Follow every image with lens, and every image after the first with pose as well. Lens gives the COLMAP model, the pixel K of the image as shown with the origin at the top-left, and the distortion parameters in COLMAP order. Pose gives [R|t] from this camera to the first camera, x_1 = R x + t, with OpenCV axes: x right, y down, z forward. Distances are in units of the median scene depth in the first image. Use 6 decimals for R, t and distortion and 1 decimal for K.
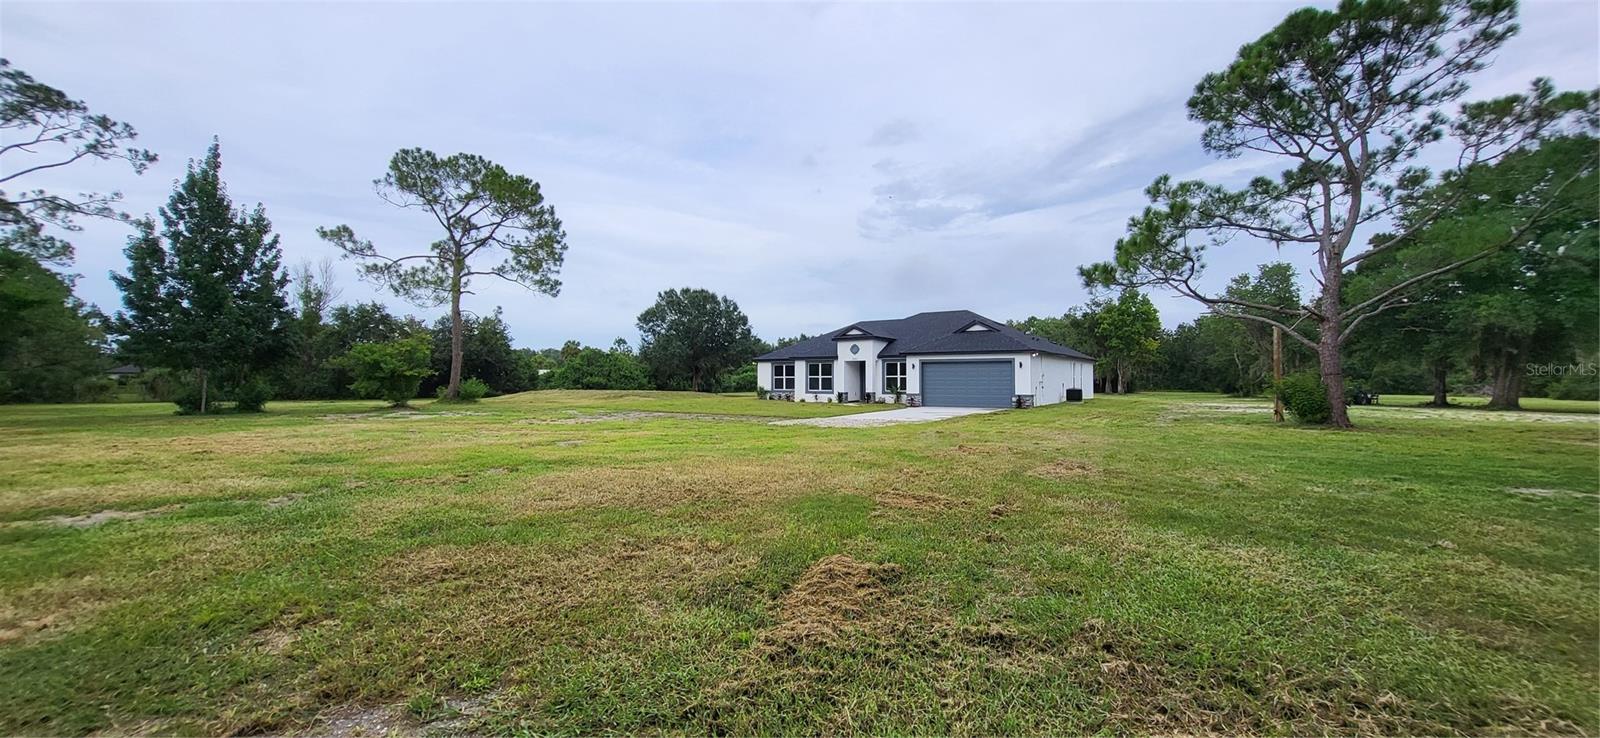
lens RADIAL K [[631.5, 0, 793.9], [0, 631.5, 369.1], [0, 0, 1]] dist [0.002266, -0.000740]
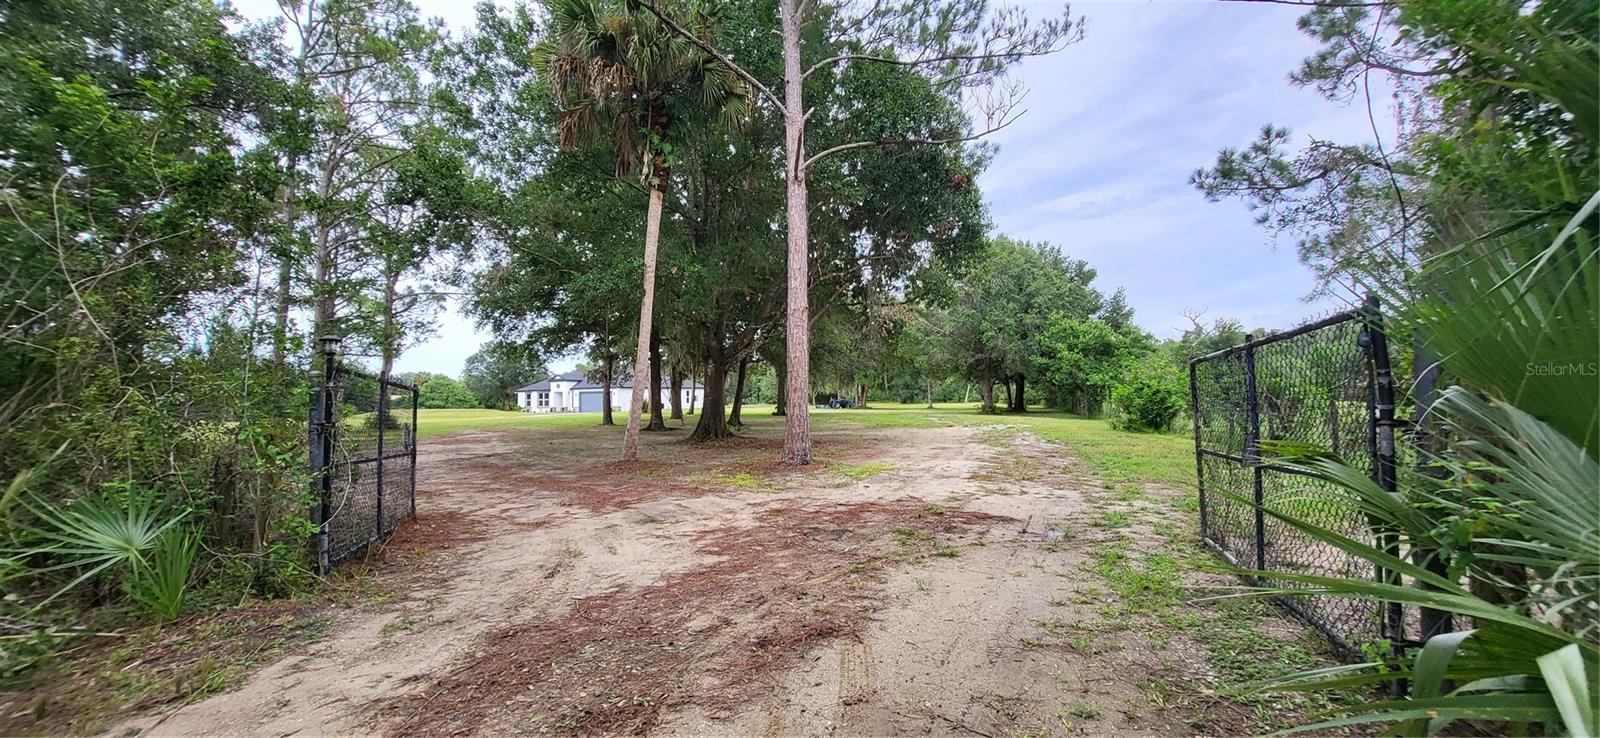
lens RADIAL K [[631.5, 0, 800.6], [0, 631.5, 357.9], [0, 0, 1]] dist [0.002266, -0.000740]
pose [[0.982991, -0.006481, 0.183541, 0.494191], [0.014586, 0.998975, -0.042843, -0.023030], [-0.183075, 0.044791, 0.982078, -1.168320]]
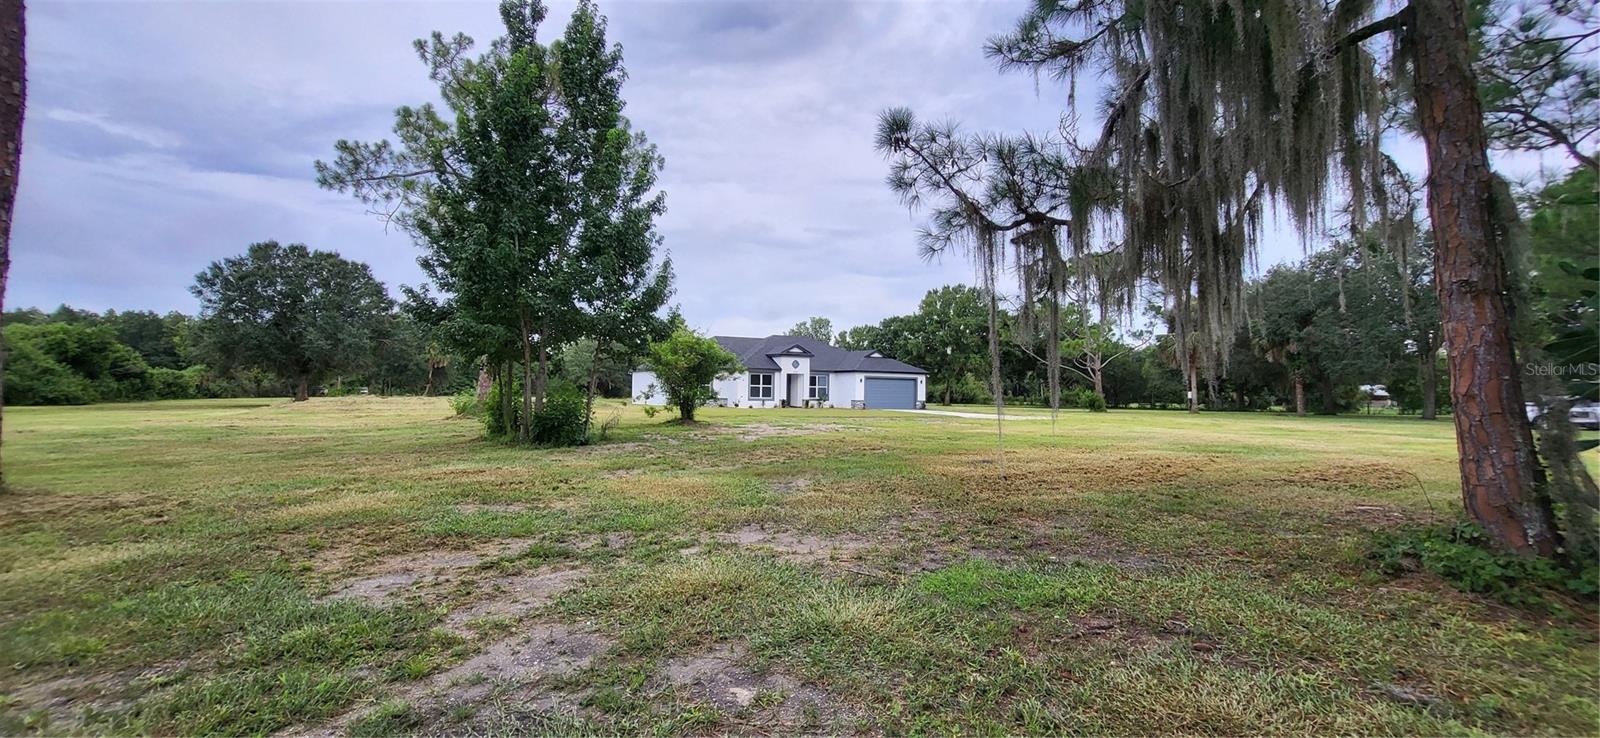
lens RADIAL K [[631.5, 0, 784.3], [0, 631.5, 367.0], [0, 0, 1]] dist [0.002266, -0.000740]
pose [[0.496931, 0.040667, 0.866837, -0.959918], [-0.031415, 0.999090, -0.028863, 0.010105], [-0.867221, -0.012889, 0.497756, 0.410938]]
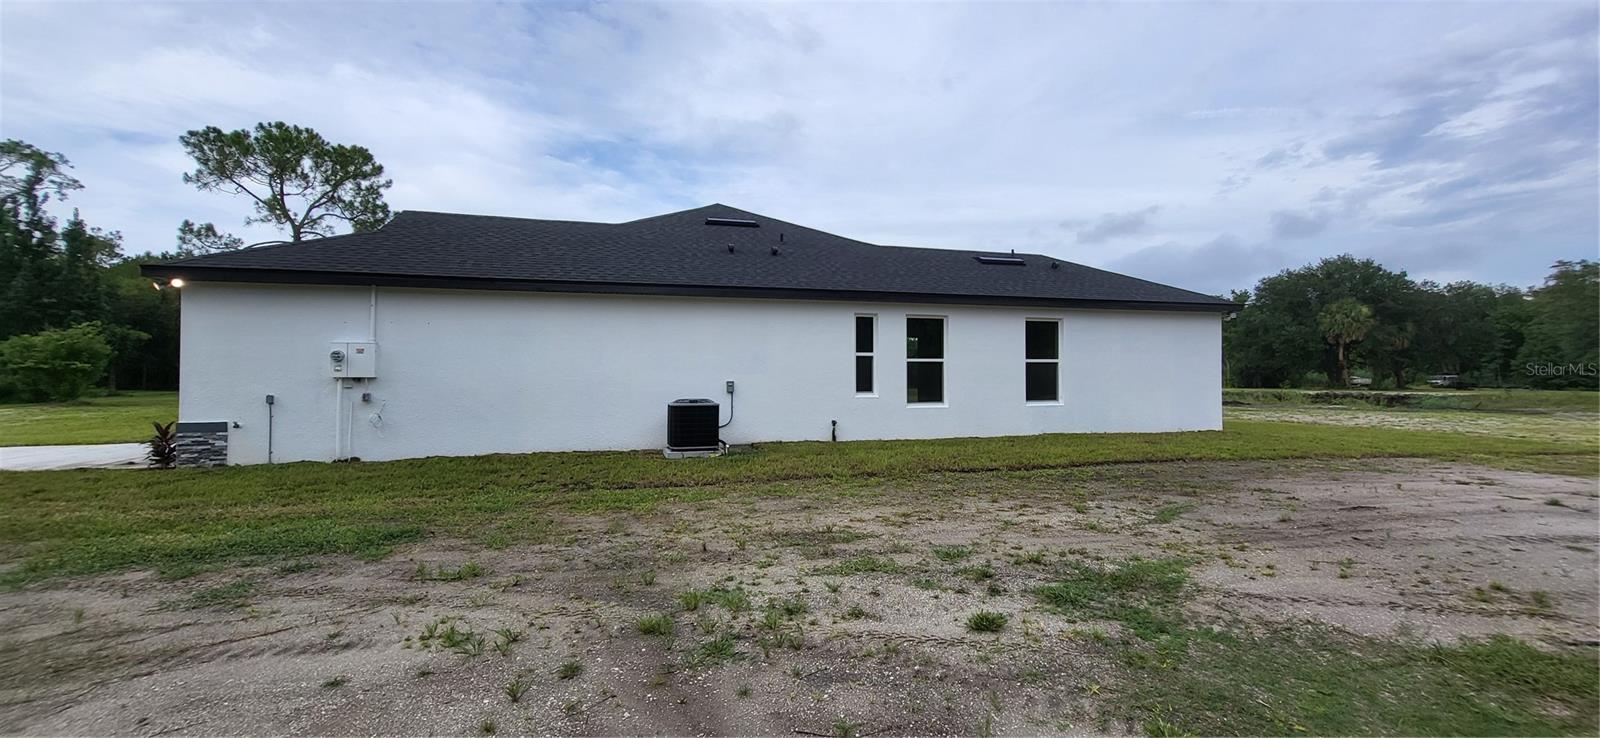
lens RADIAL K [[631.5, 0, 797.6], [0, 631.5, 368.7], [0, 0, 1]] dist [0.002266, -0.000740]
pose [[0.756049, 0.004506, -0.654500, 0.658412], [0.008433, 0.999826, 0.016624, 0.008642], [0.654461, -0.018088, 0.755879, 0.786500]]
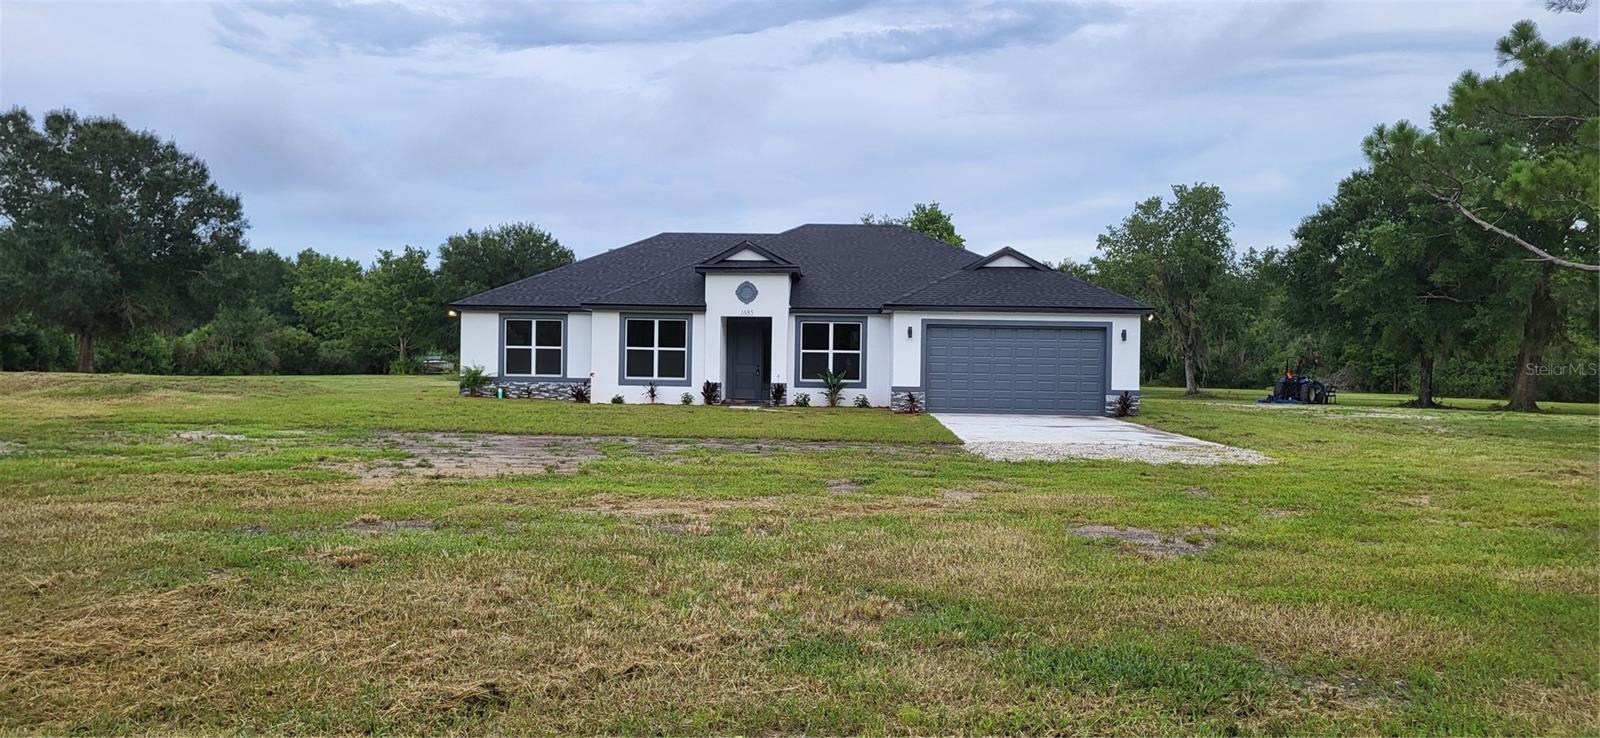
lens RADIAL K [[1209.0, 0, 785.2], [0, 1209.0, 380.0], [0, 0, 1]] dist [0.001079, 0.003070]
pose [[0.859998, 0.006665, 0.510253, -0.335228], [-0.026930, 0.999114, 0.032337, 0.004364], [-0.509586, -0.041551, 0.859416, 0.207990]]
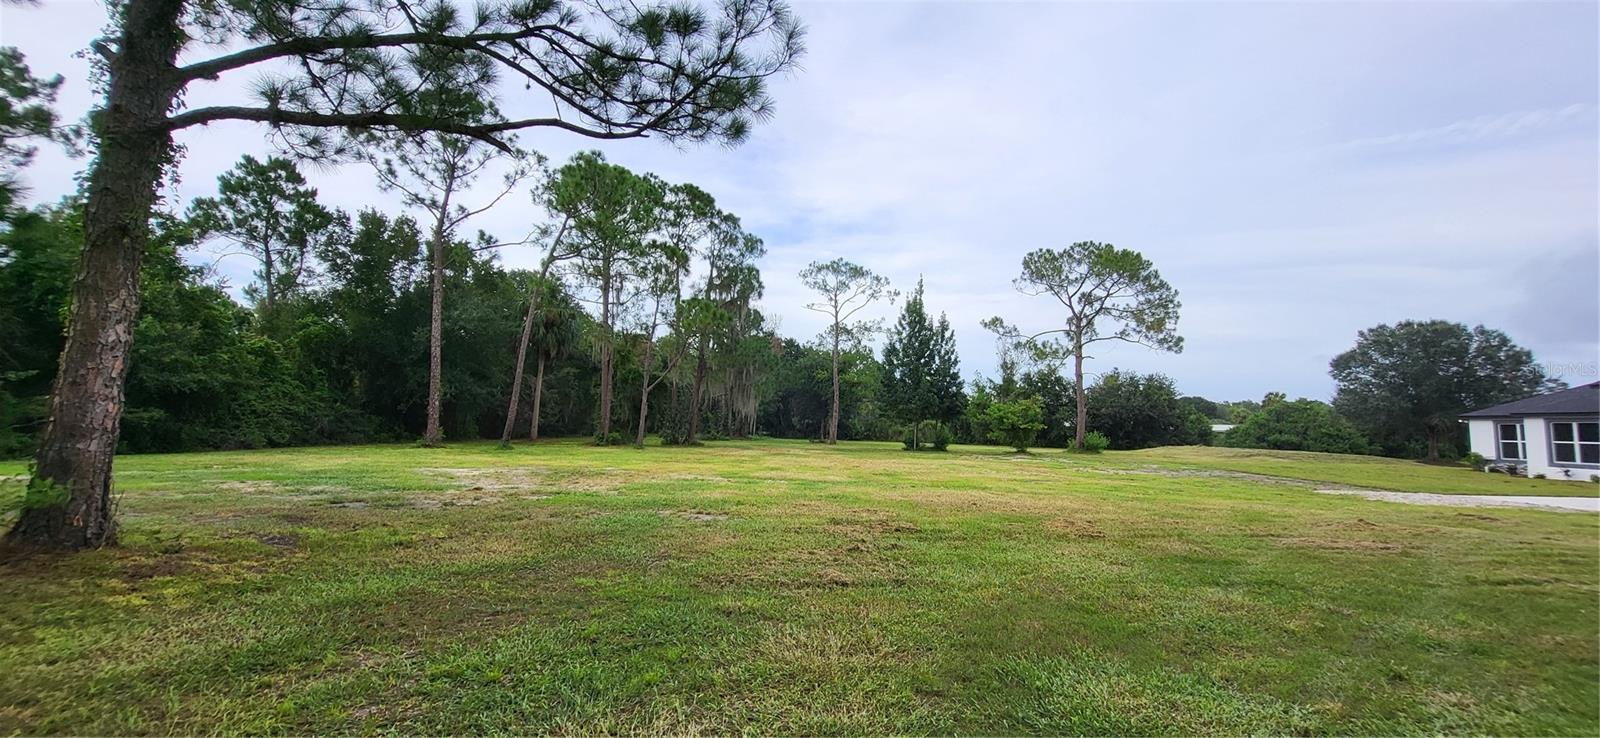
lens RADIAL K [[631.5, 0, 800.3], [0, 631.5, 363.6], [0, 0, 1]] dist [0.002266, -0.000740]
pose [[0.515038, -0.068404, -0.854434, 0.202109], [-0.012016, 0.996137, -0.086992, -0.002709], [0.857083, 0.055071, 0.512226, -0.046261]]
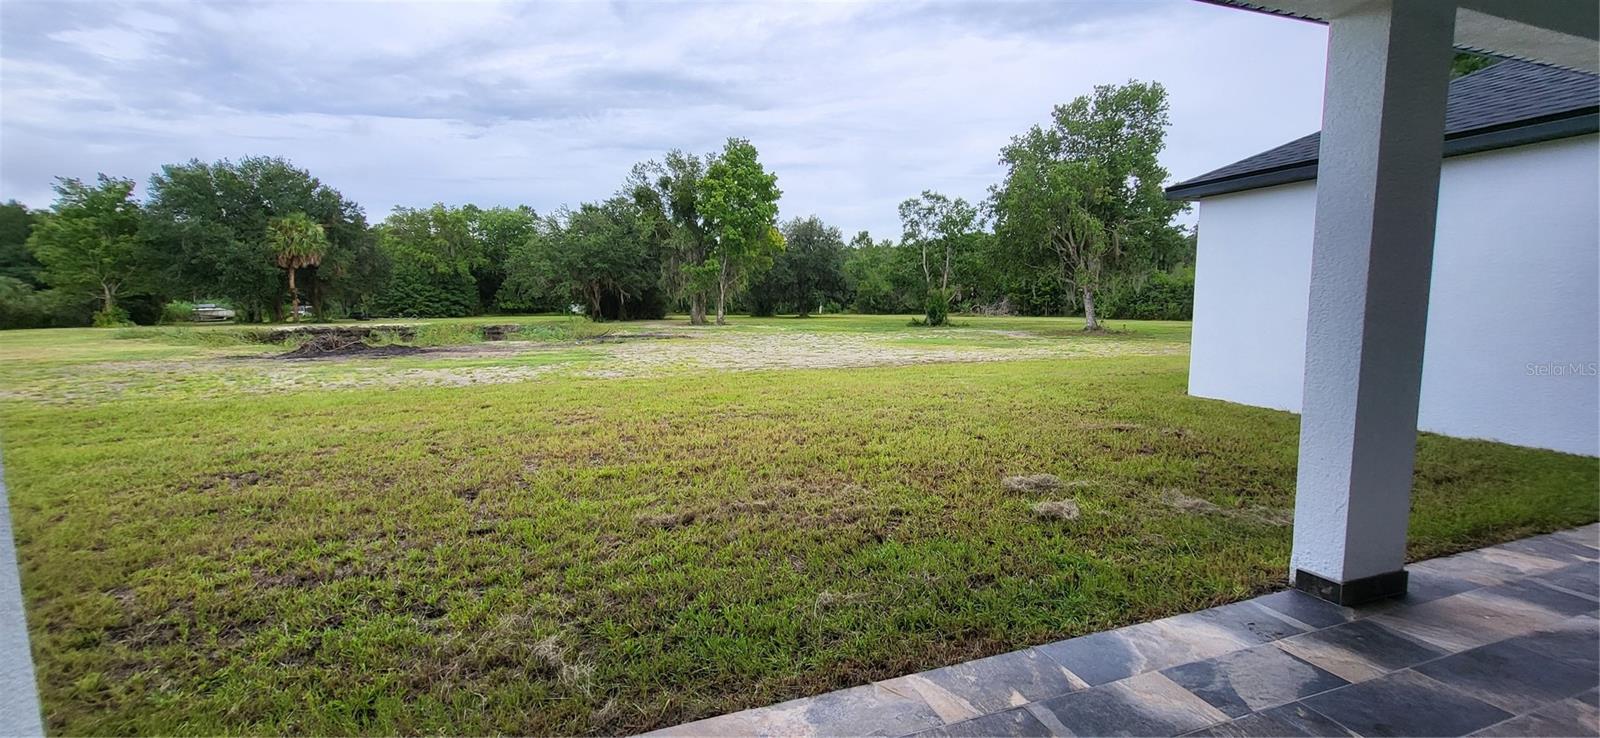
lens RADIAL K [[631.5, 0, 804.7], [0, 631.5, 361.3], [0, 0, 1]] dist [0.002266, -0.000740]
pose [[0.606645, -0.077185, 0.791217, 0.202777], [-0.013633, 0.994119, 0.107431, 0.022577], [-0.794856, -0.075960, 0.602025, 1.275279]]
